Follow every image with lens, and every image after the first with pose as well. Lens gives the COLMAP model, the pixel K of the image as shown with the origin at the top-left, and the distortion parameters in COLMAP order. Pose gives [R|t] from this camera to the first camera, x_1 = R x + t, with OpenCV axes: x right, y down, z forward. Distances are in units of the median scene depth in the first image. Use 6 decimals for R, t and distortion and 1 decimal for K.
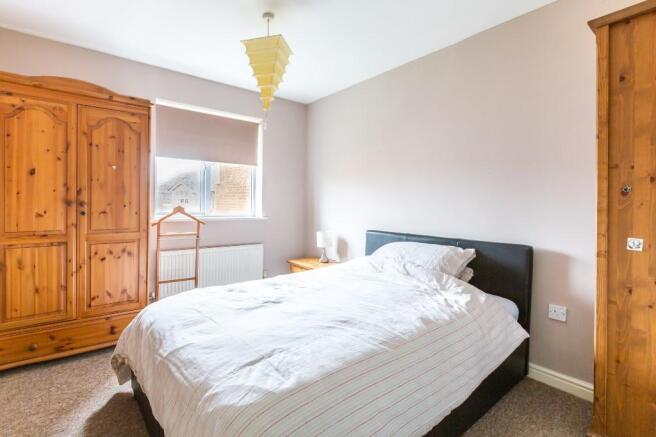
lens RADIAL K [[306.5, 0, 325.9], [0, 306.5, 222.9], [0, 0, 1]] dist [-0.001951, 0.002379]
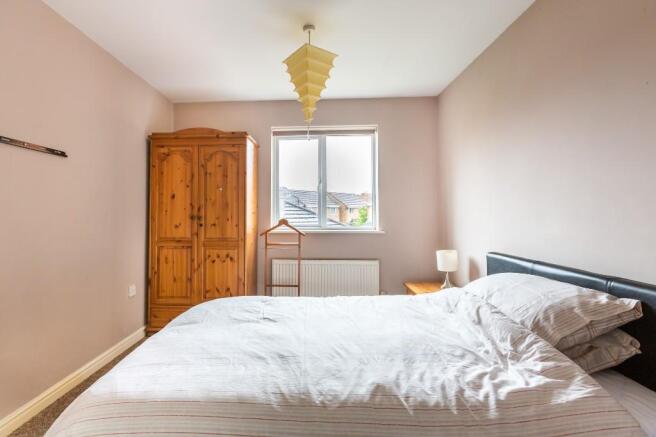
lens RADIAL K [[331.2, 0, 325.7], [0, 331.2, 213.1], [0, 0, 1]] dist [0.006775, -0.000698]
pose [[0.754309, -0.014762, -0.656353, 0.557336], [-0.028675, 0.998052, -0.055401, -0.019793], [0.655893, 0.060611, 0.752417, 0.268782]]
